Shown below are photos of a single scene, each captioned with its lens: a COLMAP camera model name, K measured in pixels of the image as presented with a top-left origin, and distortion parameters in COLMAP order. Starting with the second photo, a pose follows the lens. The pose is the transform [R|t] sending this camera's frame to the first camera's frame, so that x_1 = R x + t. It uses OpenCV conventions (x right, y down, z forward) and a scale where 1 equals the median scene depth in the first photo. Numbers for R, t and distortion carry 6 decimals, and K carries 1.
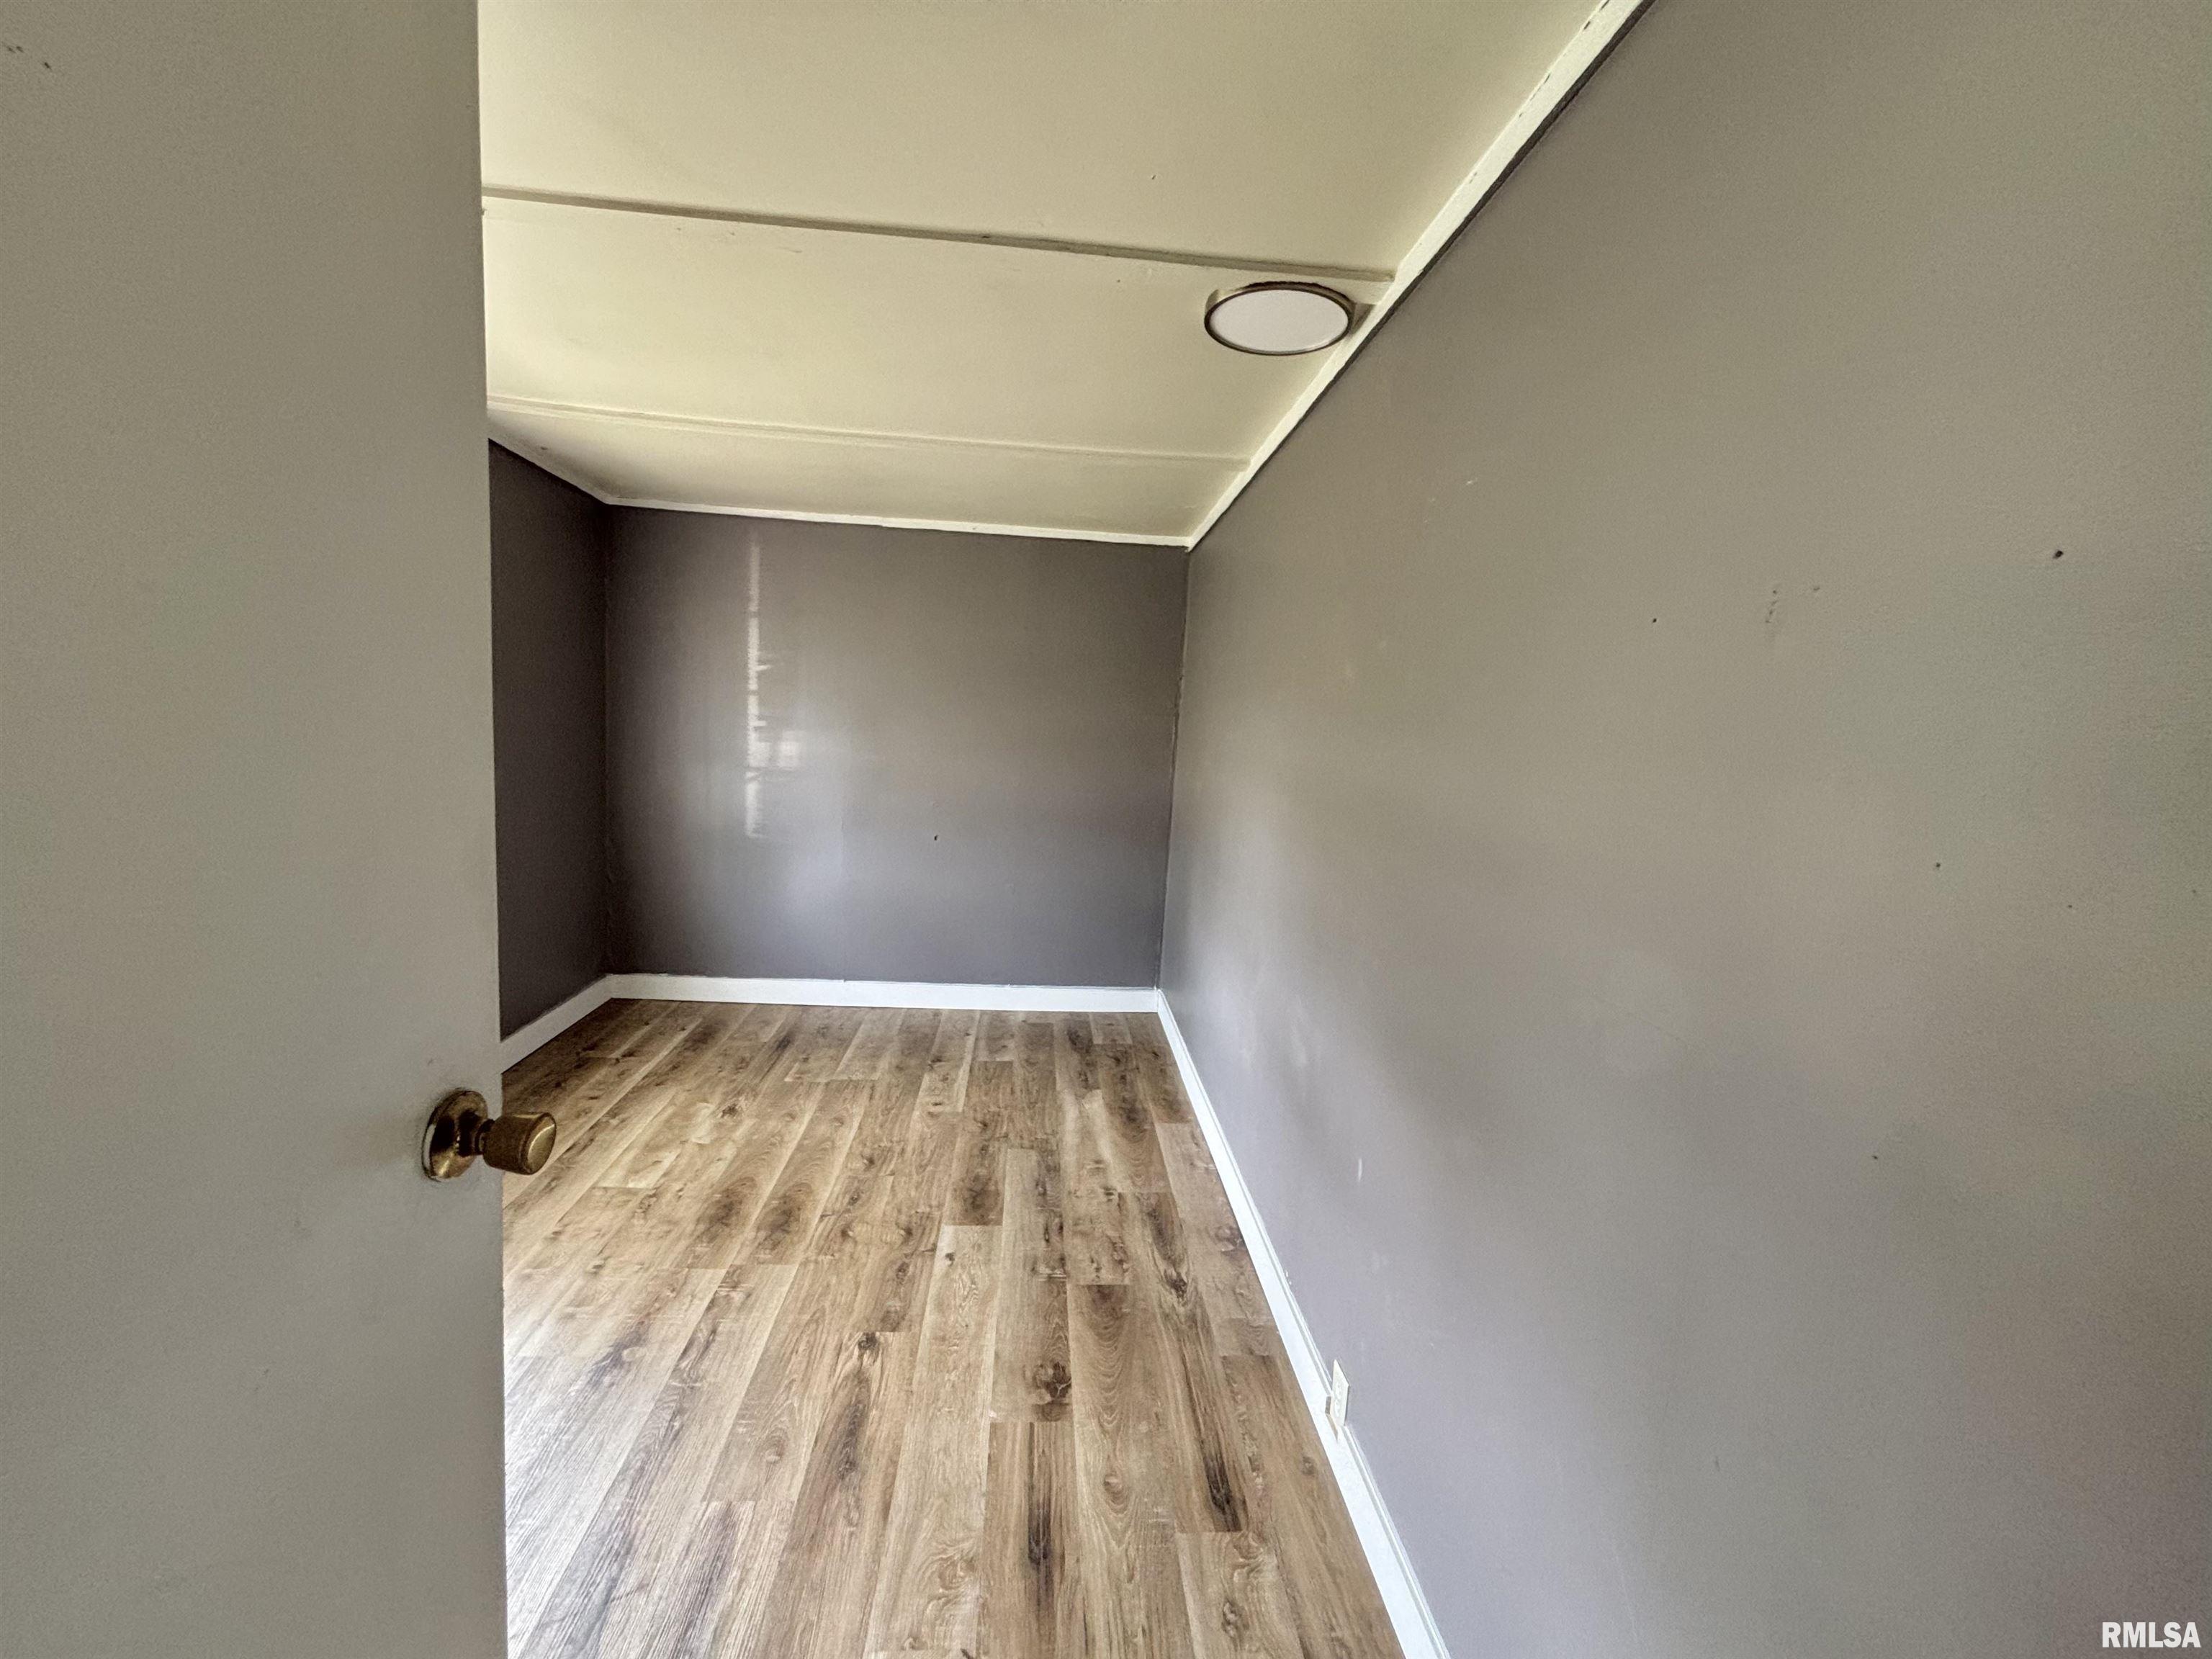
lens RADIAL K [[887.9, 0, 1093.8], [0, 887.9, 826.9], [0, 0, 1]] dist [-0.003789, 0.001933]
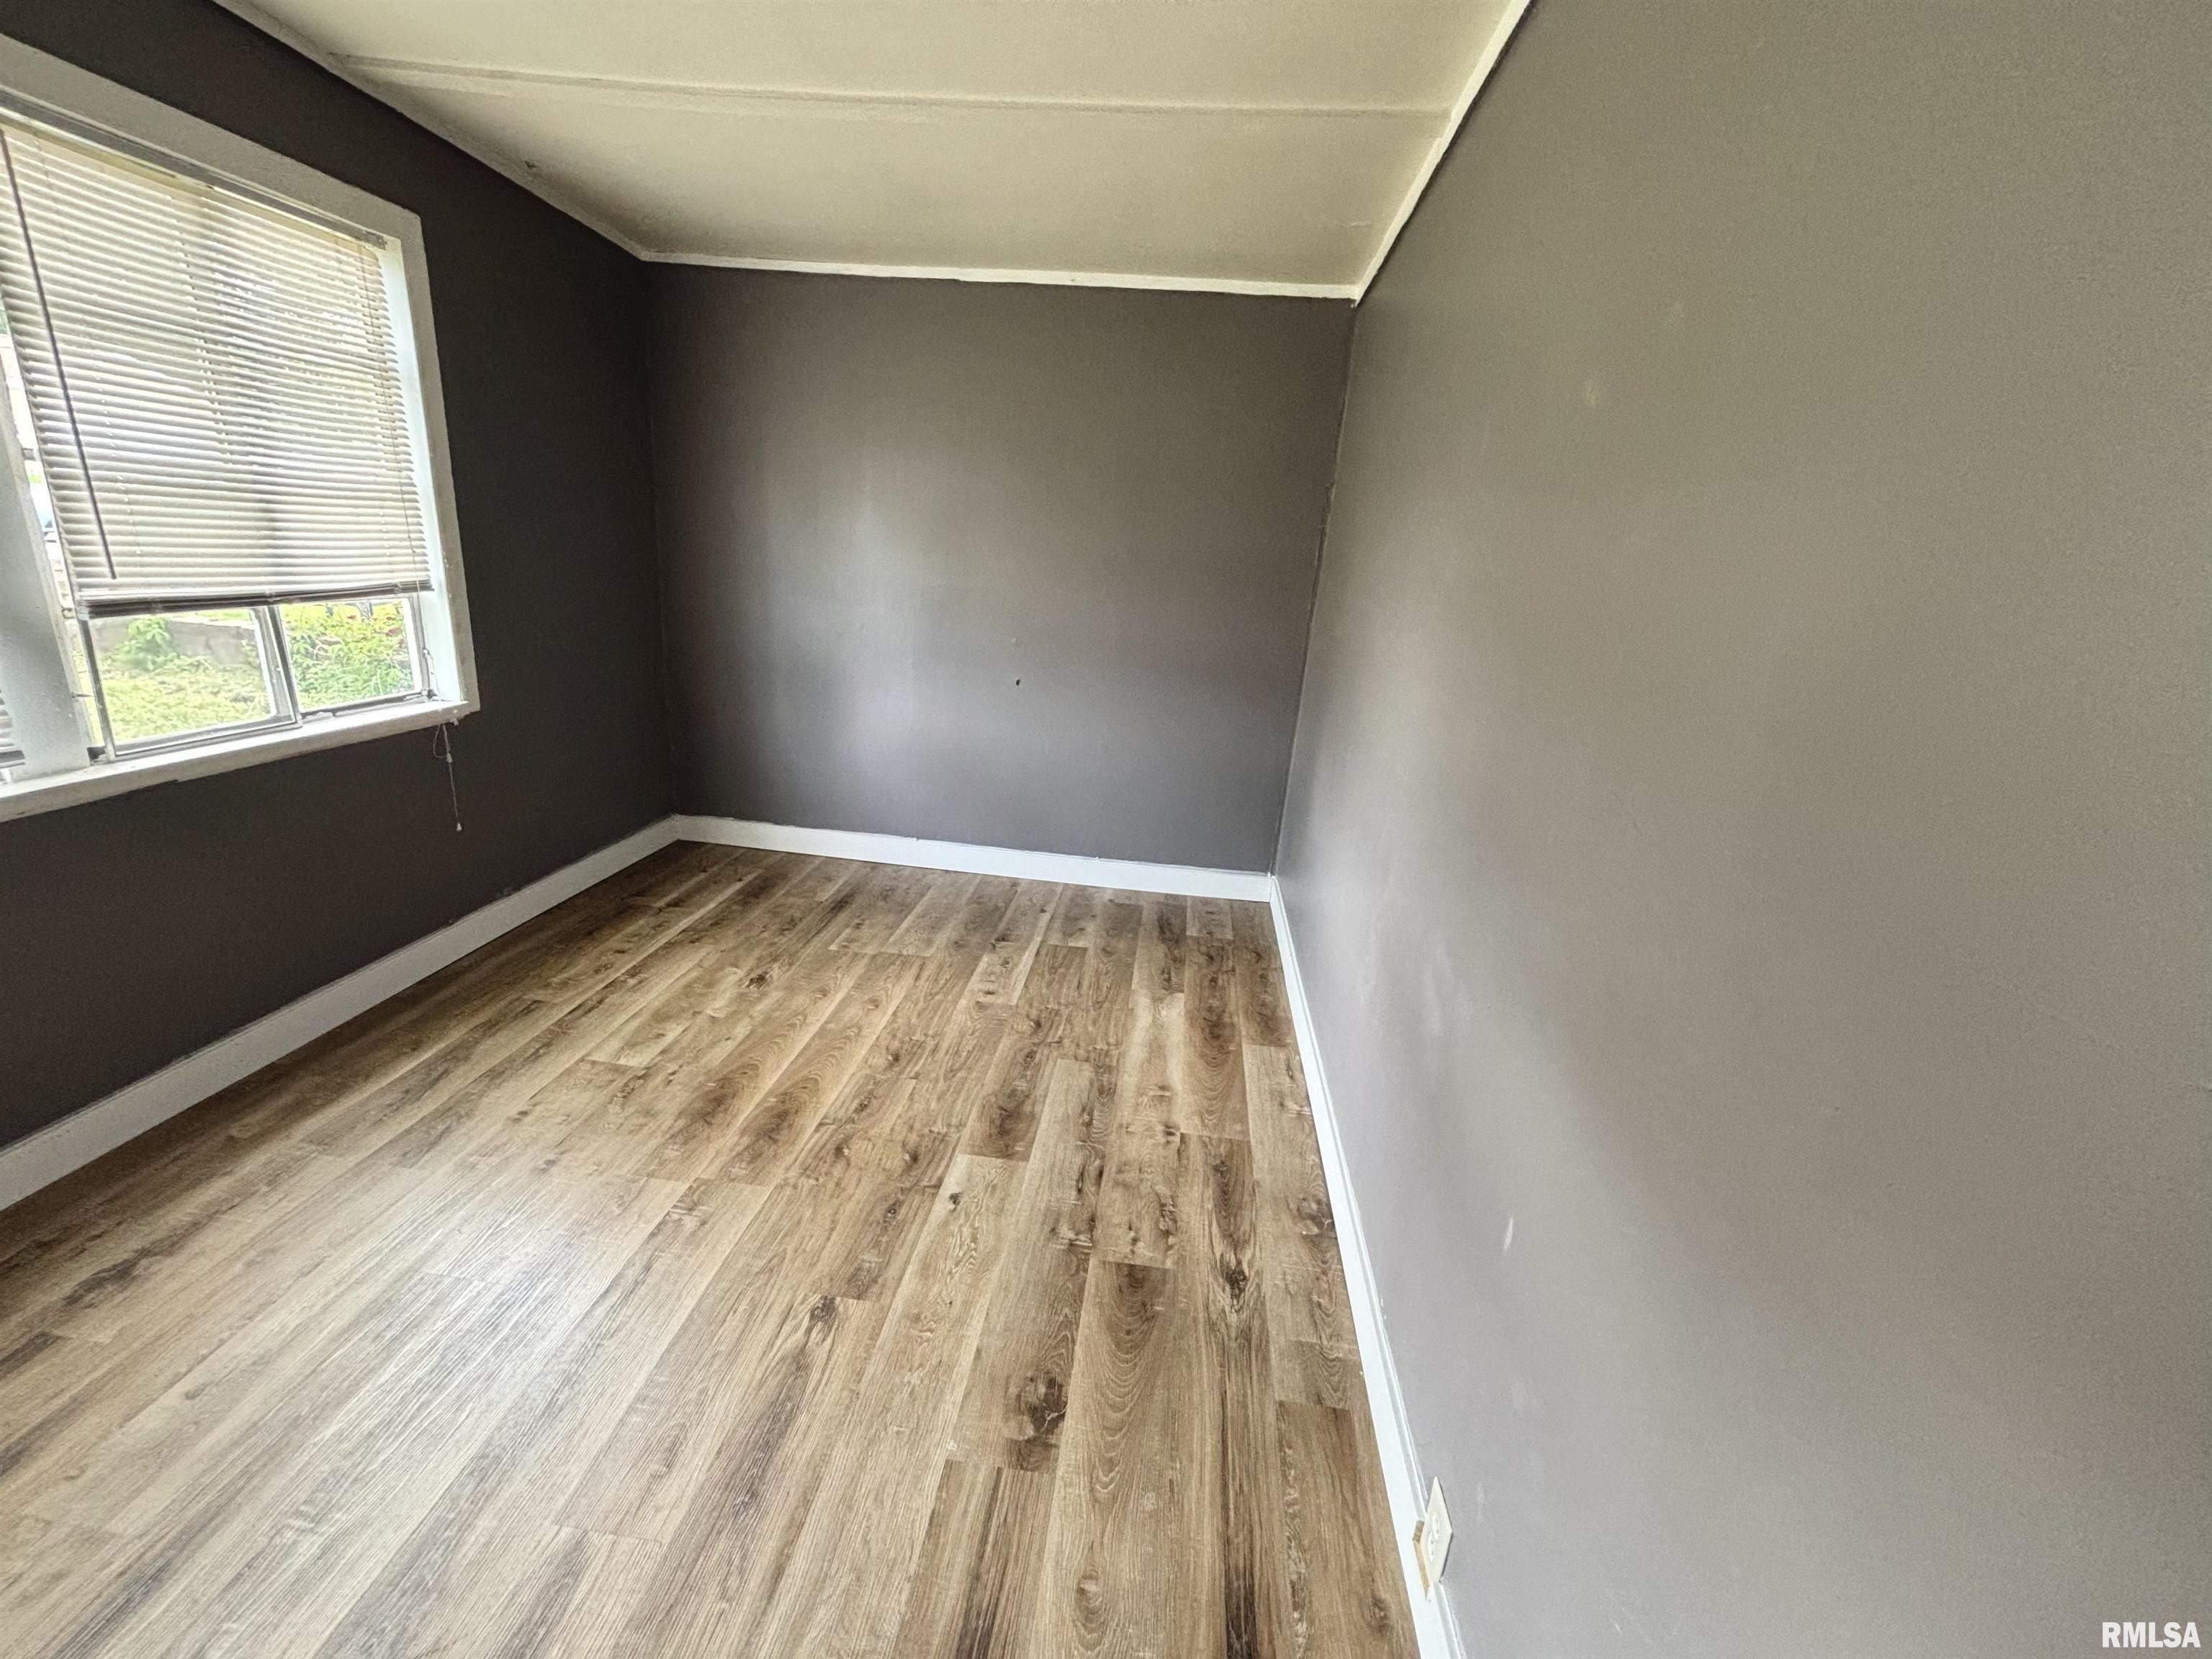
lens RADIAL K [[887.9, 0, 1096.6], [0, 887.9, 825.8], [0, 0, 1]] dist [-0.003789, 0.001933]
pose [[0.985095, 0.069298, -0.157434, 0.061380], [-0.043625, 0.985984, 0.161035, 0.012945], [0.166387, -0.151767, 0.974311, 0.256735]]
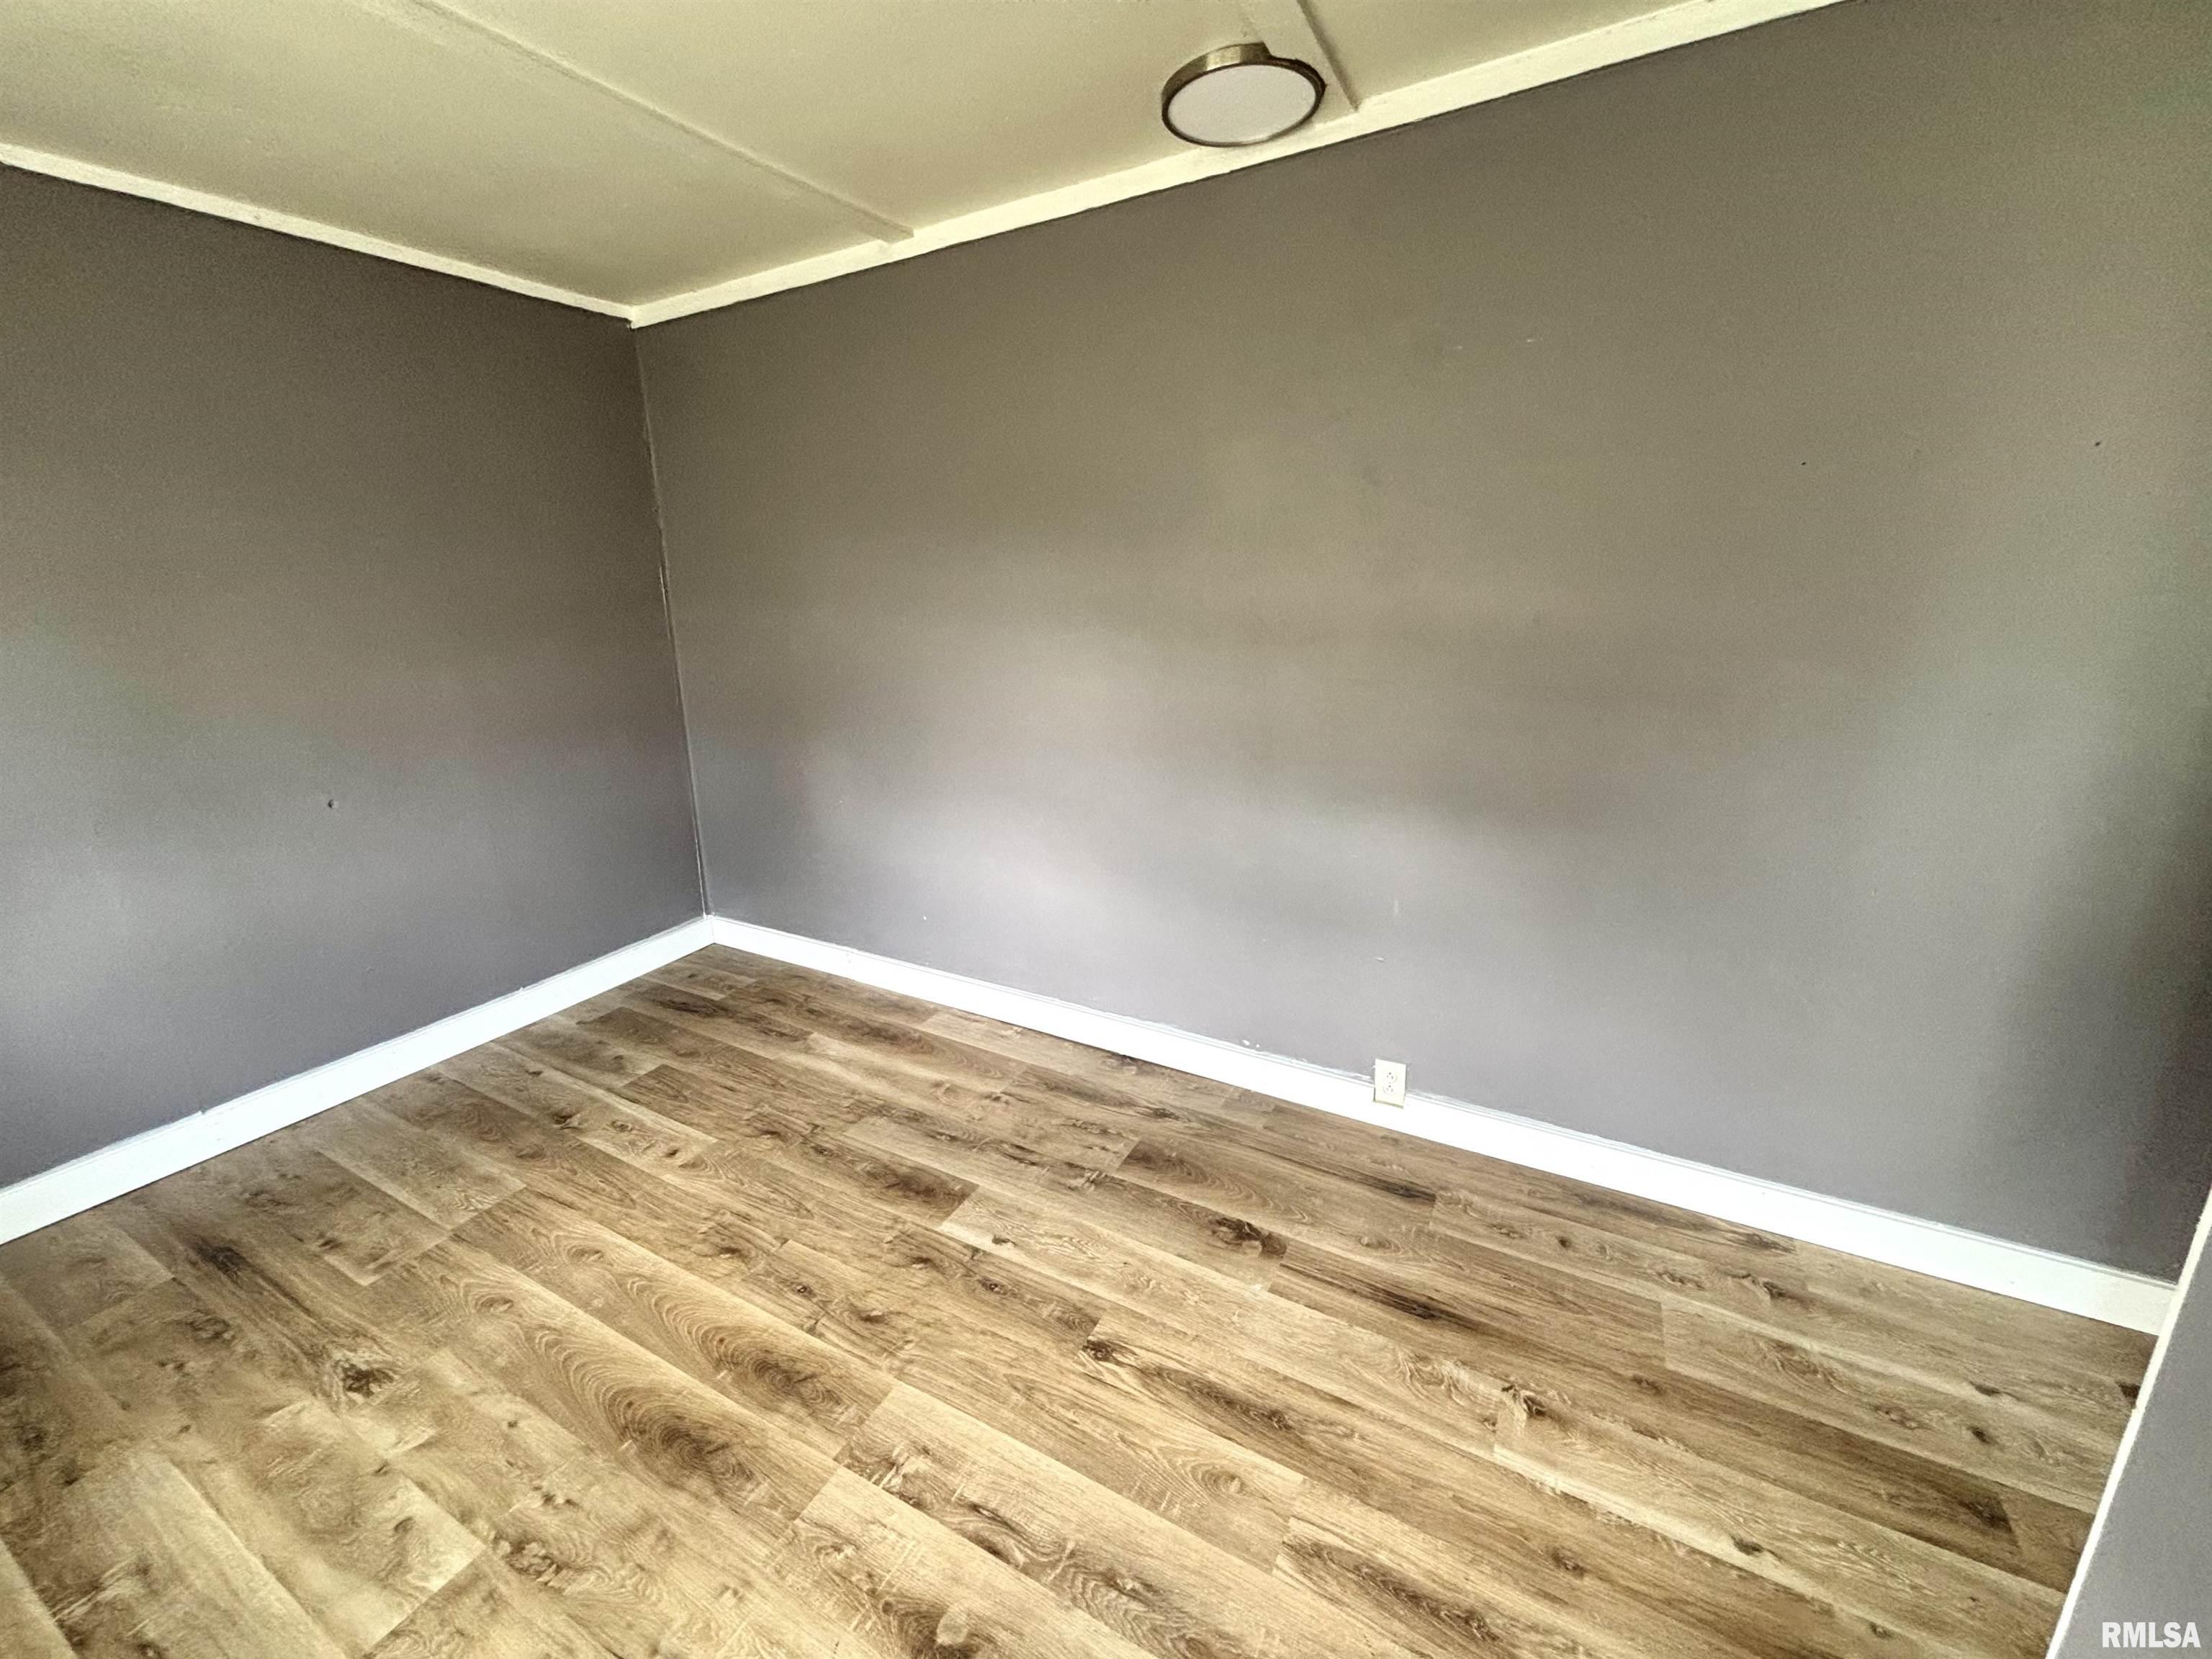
lens RADIAL K [[887.9, 0, 1092.7], [0, 887.9, 832.5], [0, 0, 1]] dist [-0.003789, 0.001933]
pose [[0.541129, -0.290108, 0.789314, -0.589996], [0.148367, 0.956822, 0.249958, -0.067287], [-0.827748, -0.018151, 0.560806, 0.421981]]
